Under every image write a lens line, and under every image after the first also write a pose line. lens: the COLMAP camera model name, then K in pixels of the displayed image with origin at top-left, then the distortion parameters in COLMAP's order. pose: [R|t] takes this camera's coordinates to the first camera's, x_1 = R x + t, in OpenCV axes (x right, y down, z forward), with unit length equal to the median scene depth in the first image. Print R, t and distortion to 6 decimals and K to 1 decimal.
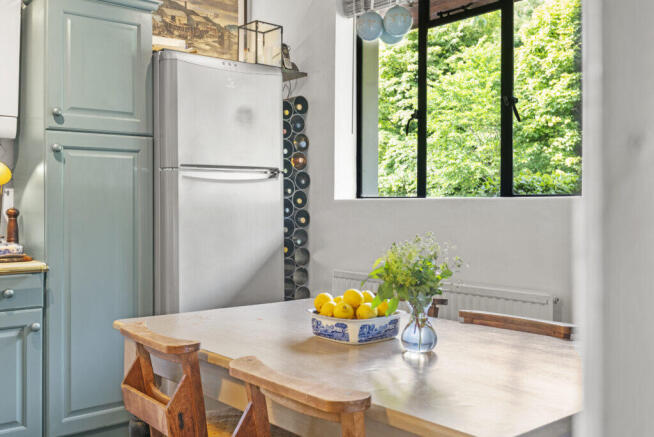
lens RADIAL K [[653.1, 0, 327.3], [0, 653.1, 187.6], [0, 0, 1]] dist [0.011262, 0.006435]
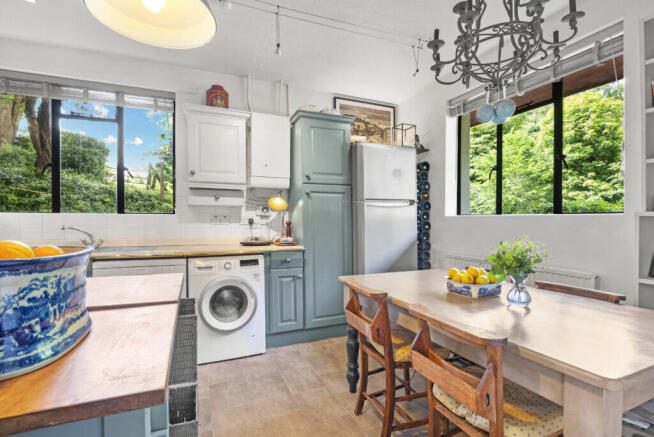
lens RADIAL K [[305.1, 0, 327.0], [0, 305.1, 218.5], [0, 0, 1]] dist [-0.004191, -0.000460]
pose [[0.957650, -0.002598, -0.287924, -0.068536], [0.009888, 0.999666, 0.023866, 0.001302], [0.287766, -0.025702, 0.957356, 0.073466]]
